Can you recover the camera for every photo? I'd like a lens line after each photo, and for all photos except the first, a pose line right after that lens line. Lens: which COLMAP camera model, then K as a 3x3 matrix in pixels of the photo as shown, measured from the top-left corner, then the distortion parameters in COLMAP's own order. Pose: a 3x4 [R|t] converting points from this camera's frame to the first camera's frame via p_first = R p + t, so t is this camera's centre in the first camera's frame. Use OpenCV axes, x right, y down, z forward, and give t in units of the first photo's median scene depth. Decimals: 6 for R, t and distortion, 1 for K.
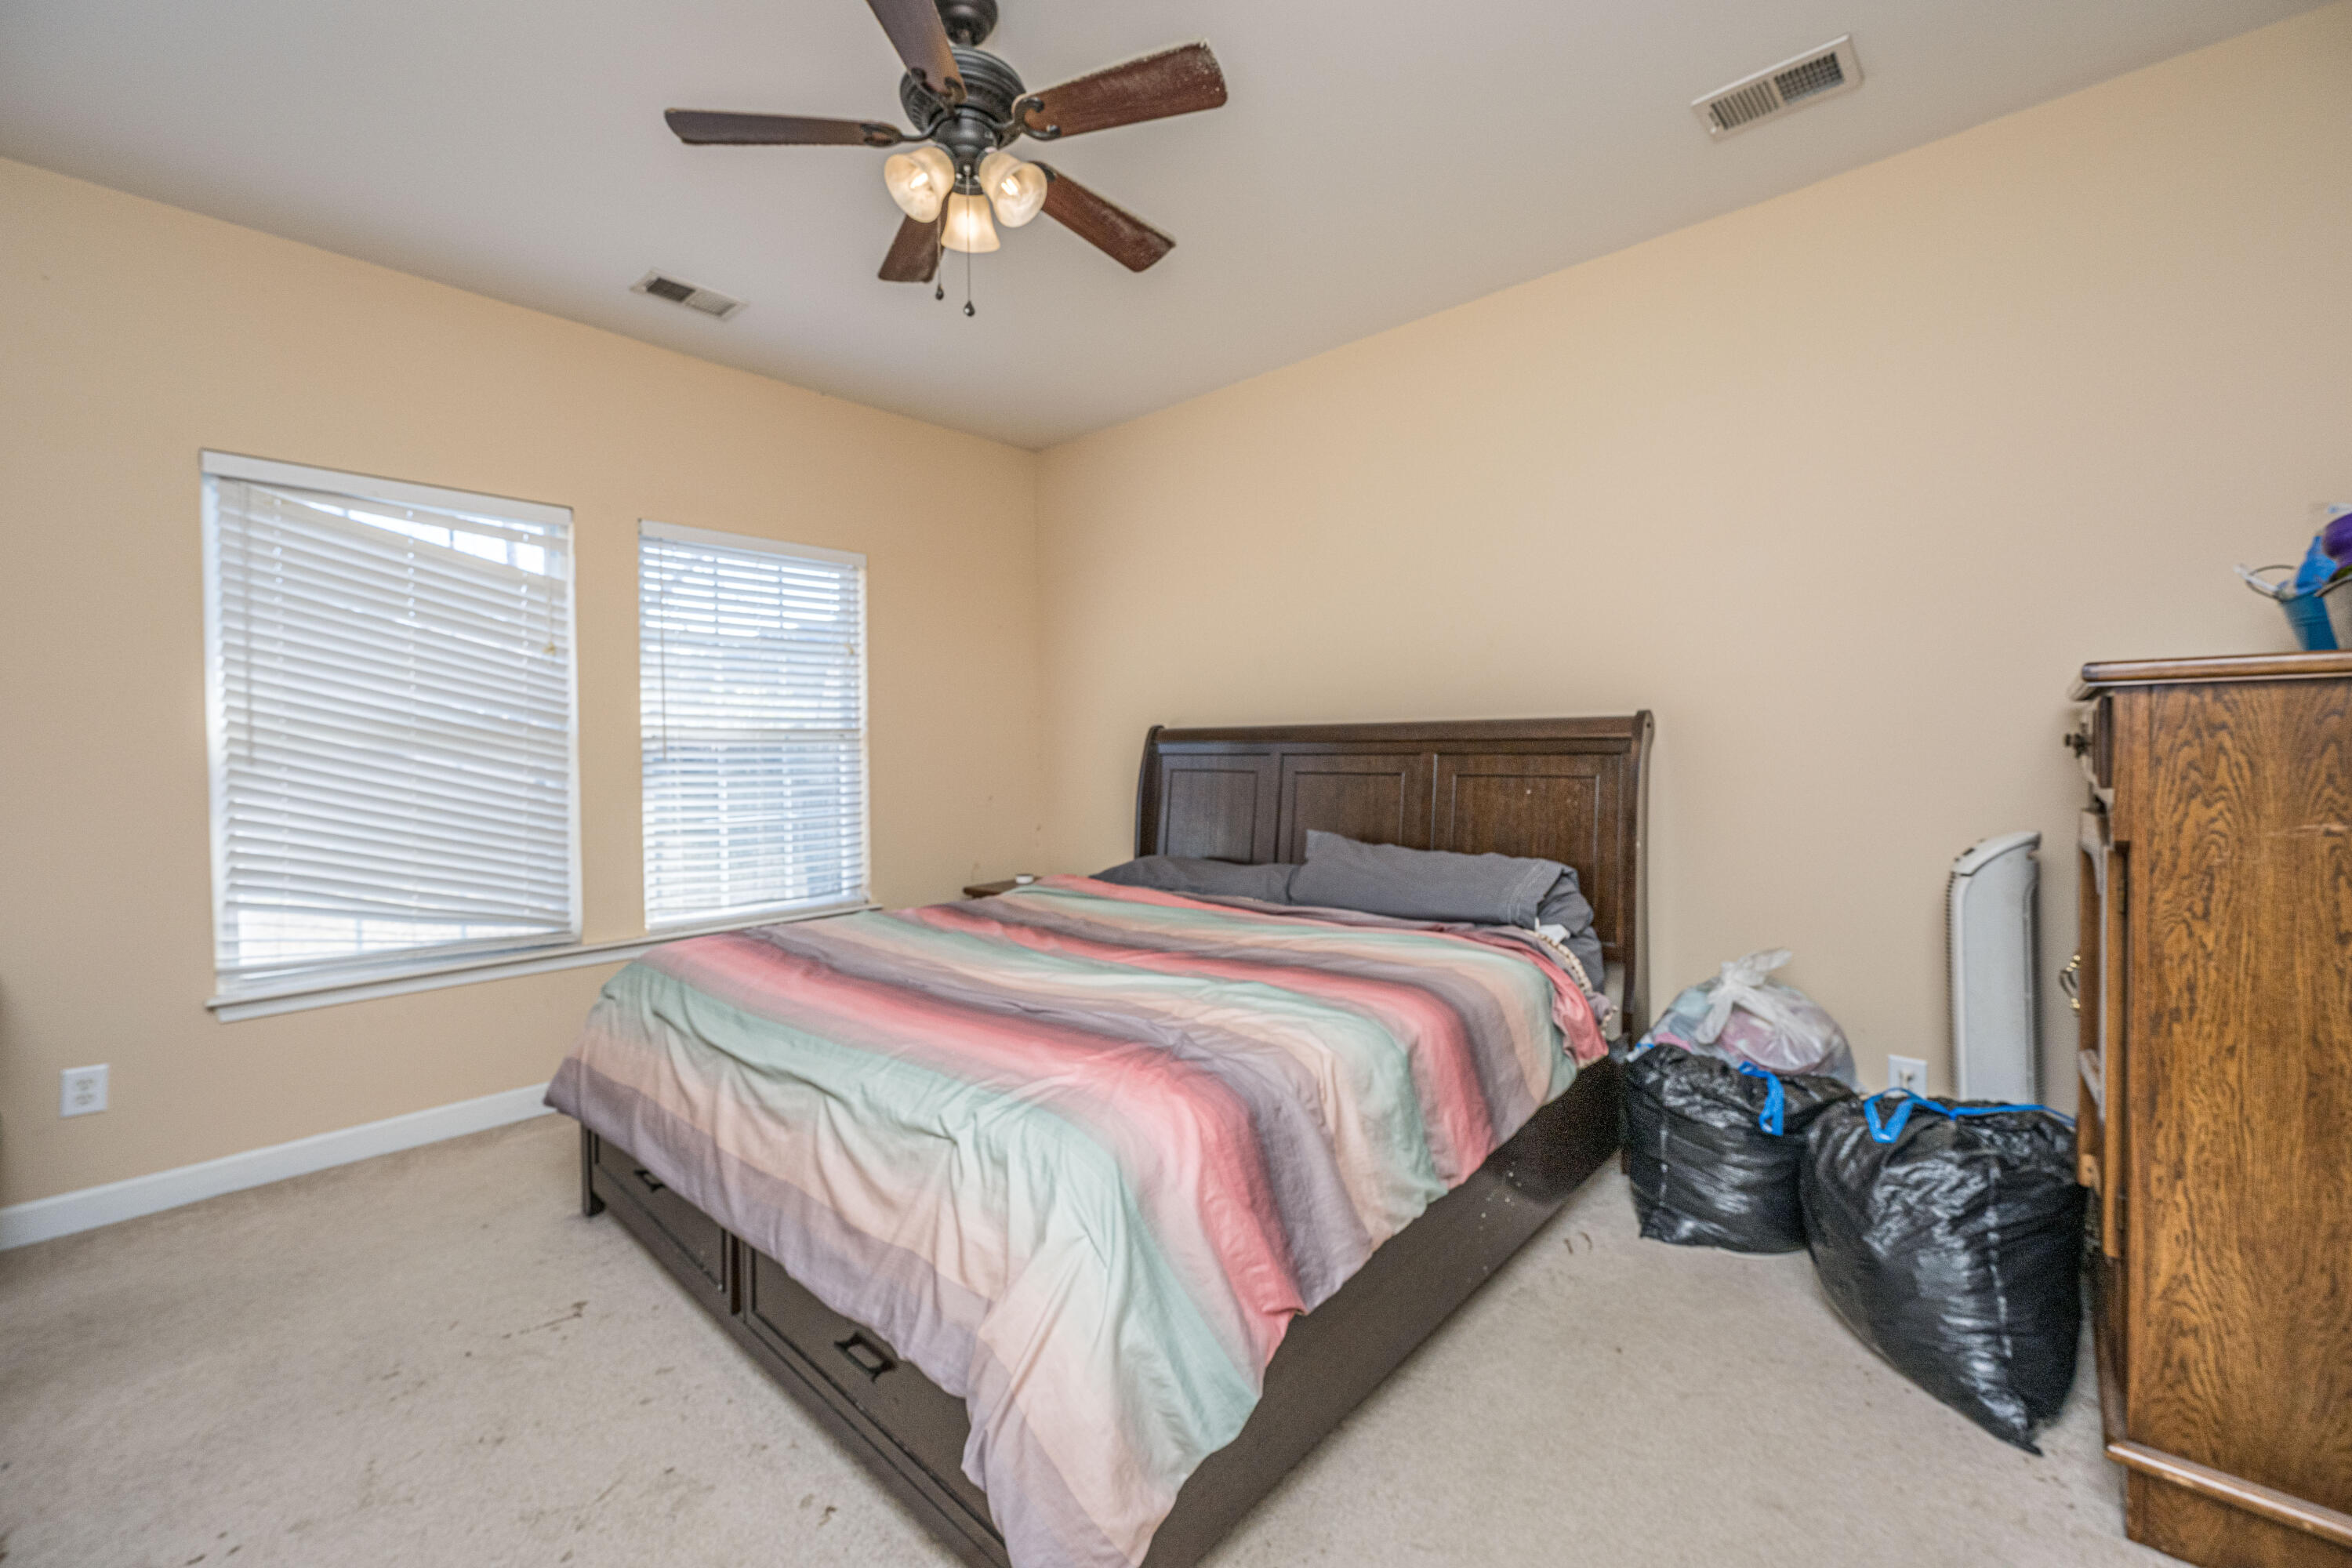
lens RADIAL K [[939.8, 0, 1183.1], [0, 939.8, 763.2], [0, 0, 1]] dist [0.000343, -0.000017]
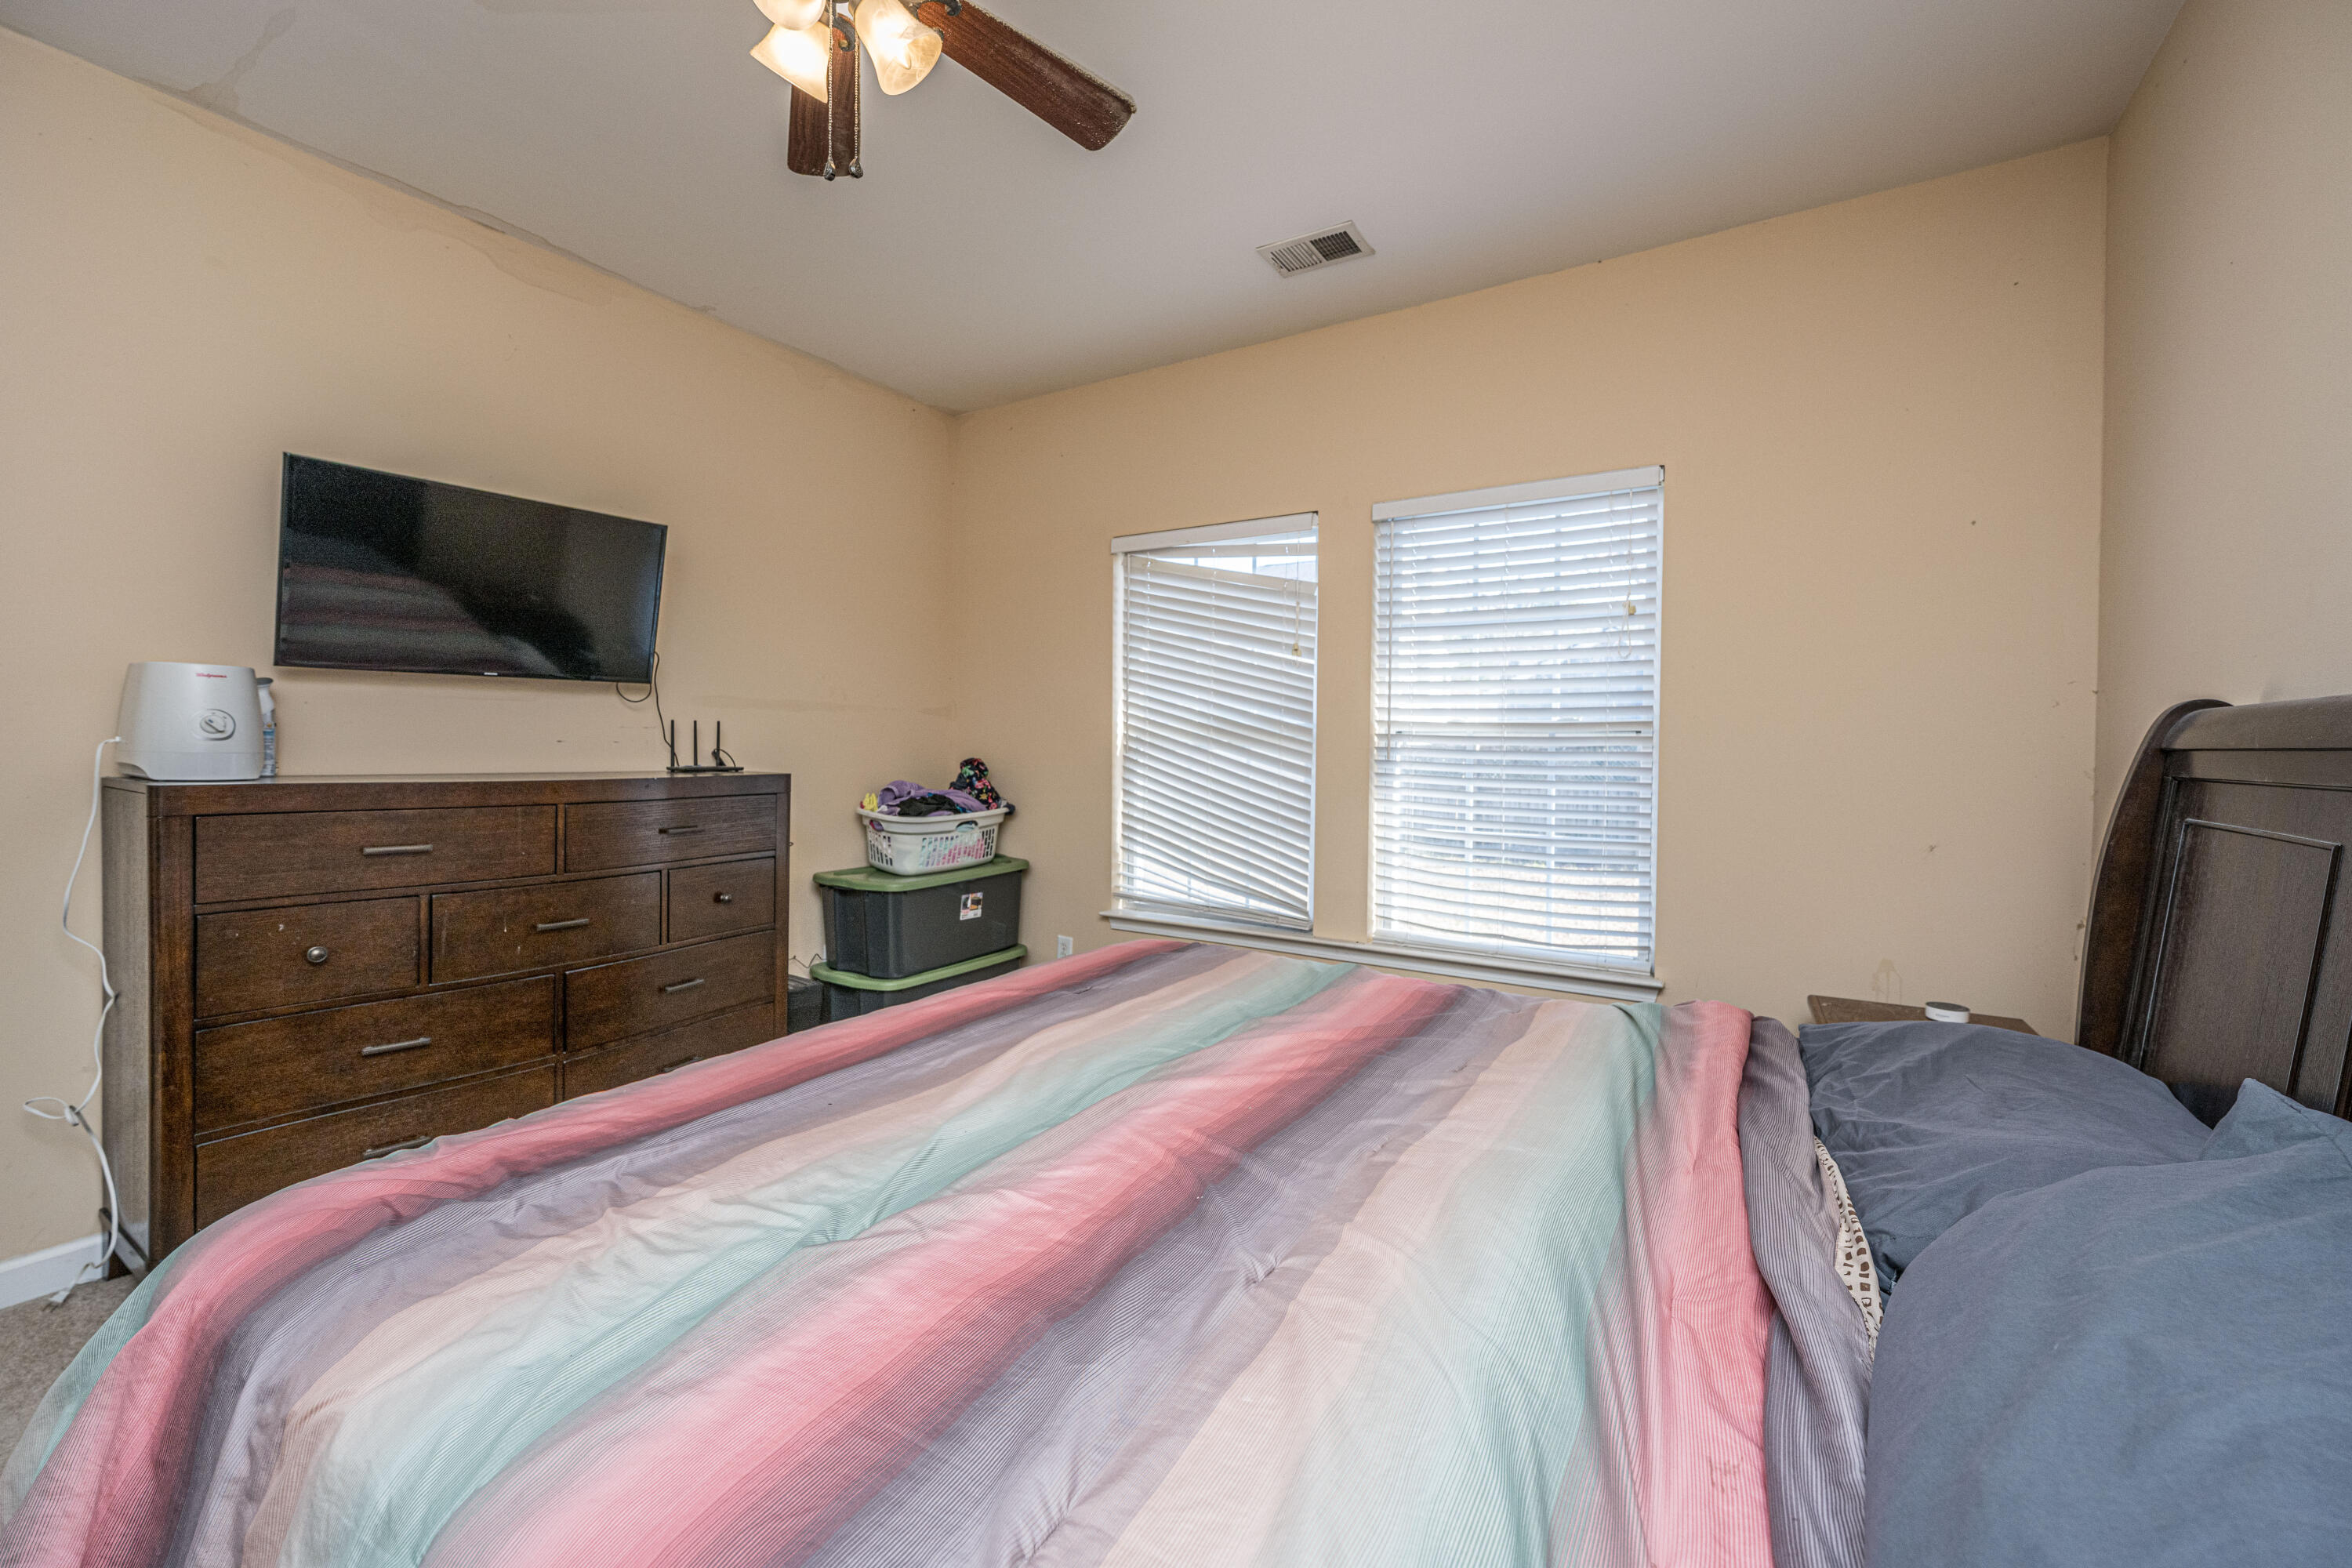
lens RADIAL K [[939.8, 0, 1183.1], [0, 939.8, 763.2], [0, 0, 1]] dist [0.000343, -0.000017]
pose [[0.183850, 0.019961, -0.982752, 0.347062], [-0.036242, 0.999252, 0.013516, -0.004036], [0.982286, 0.033132, 0.184435, 0.681913]]
